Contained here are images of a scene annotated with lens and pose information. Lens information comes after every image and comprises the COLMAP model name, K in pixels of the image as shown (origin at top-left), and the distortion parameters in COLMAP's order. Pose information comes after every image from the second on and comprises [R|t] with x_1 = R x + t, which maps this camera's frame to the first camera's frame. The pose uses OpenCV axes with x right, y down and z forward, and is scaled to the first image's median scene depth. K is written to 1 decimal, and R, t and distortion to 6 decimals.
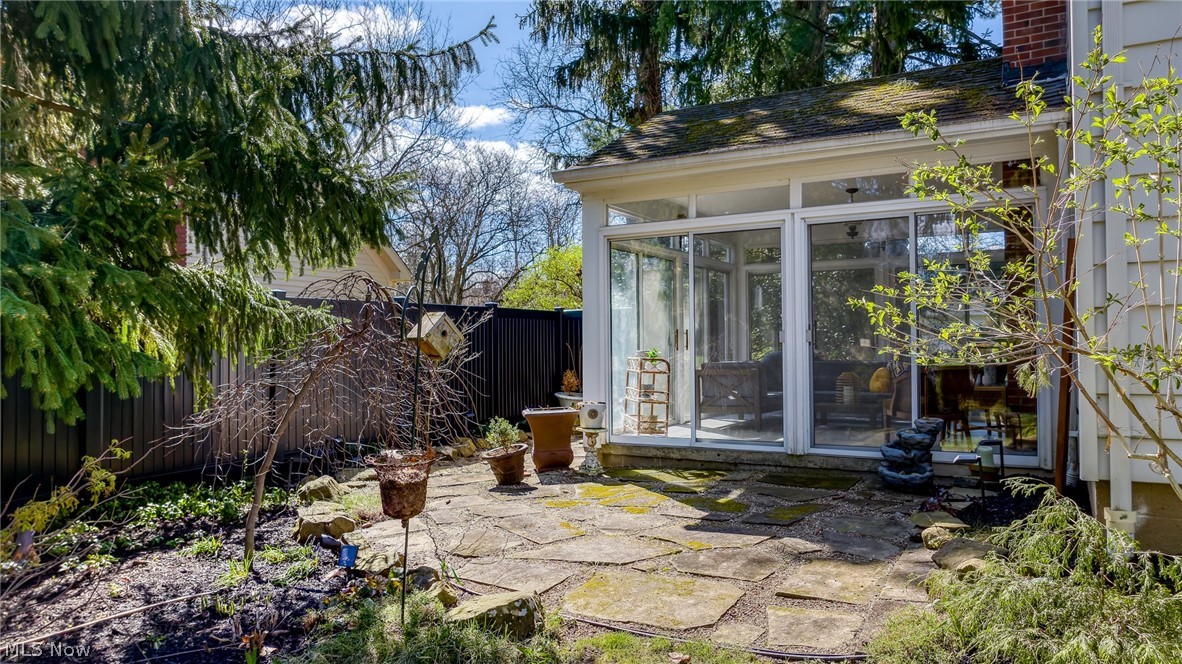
lens RADIAL K [[842.9, 0, 591.0], [0, 842.9, 332.0], [0, 0, 1]] dist [0.000167, 0.000444]
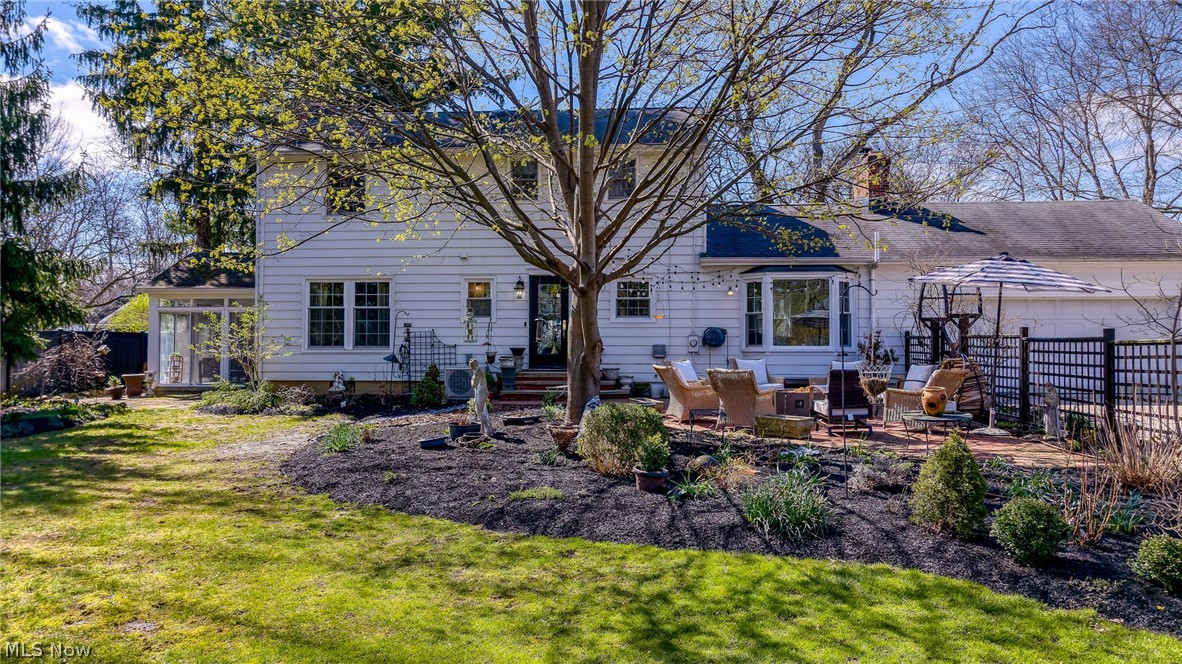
lens RADIAL K [[842.9, 0, 591.0], [0, 842.9, 332.0], [0, 0, 1]] dist [0.000167, 0.000444]
pose [[0.903776, 0.016705, 0.427681, 0.128799], [-0.018448, 0.999830, -0.000069, -0.075653], [-0.427609, -0.007827, 0.903930, -2.224791]]
